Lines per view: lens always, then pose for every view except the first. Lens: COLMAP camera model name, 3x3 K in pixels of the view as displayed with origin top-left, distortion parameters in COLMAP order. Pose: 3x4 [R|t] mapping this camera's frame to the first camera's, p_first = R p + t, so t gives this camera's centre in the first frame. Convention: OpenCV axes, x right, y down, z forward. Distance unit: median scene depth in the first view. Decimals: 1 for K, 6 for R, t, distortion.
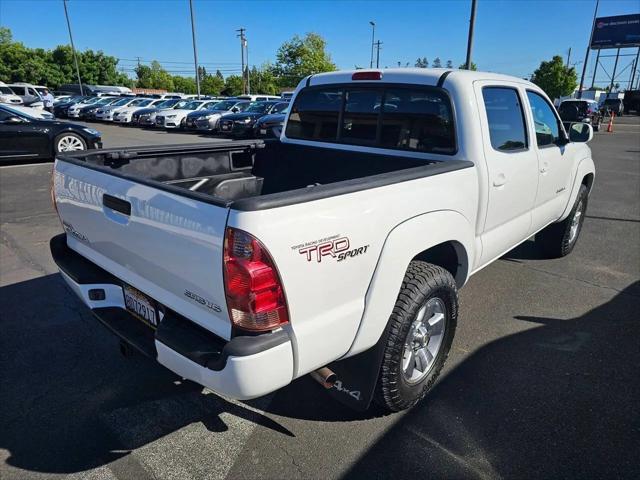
lens RADIAL K [[430.4, 0, 326.0], [0, 430.4, 238.7], [0, 0, 1]] dist [0.053673, -0.048220]
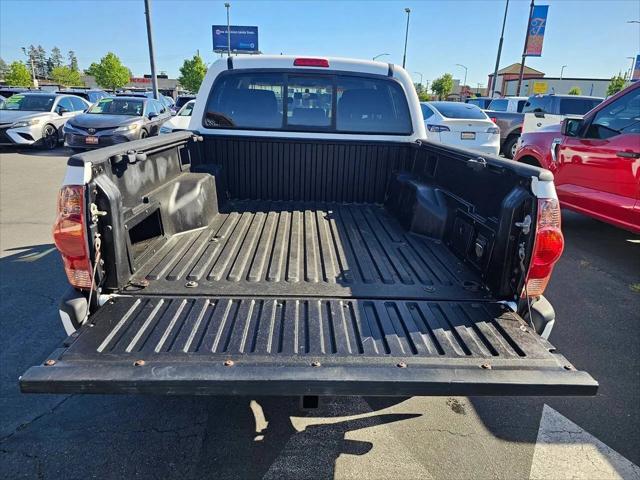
lens RADIAL K [[430.4, 0, 324.4], [0, 430.4, 227.9], [0, 0, 1]] dist [0.053673, -0.048220]
pose [[0.731648, -0.186183, 0.655764, -0.694657], [0.195467, 0.978883, 0.059836, -0.064773], [-0.653057, 0.084402, 0.752591, 0.299506]]
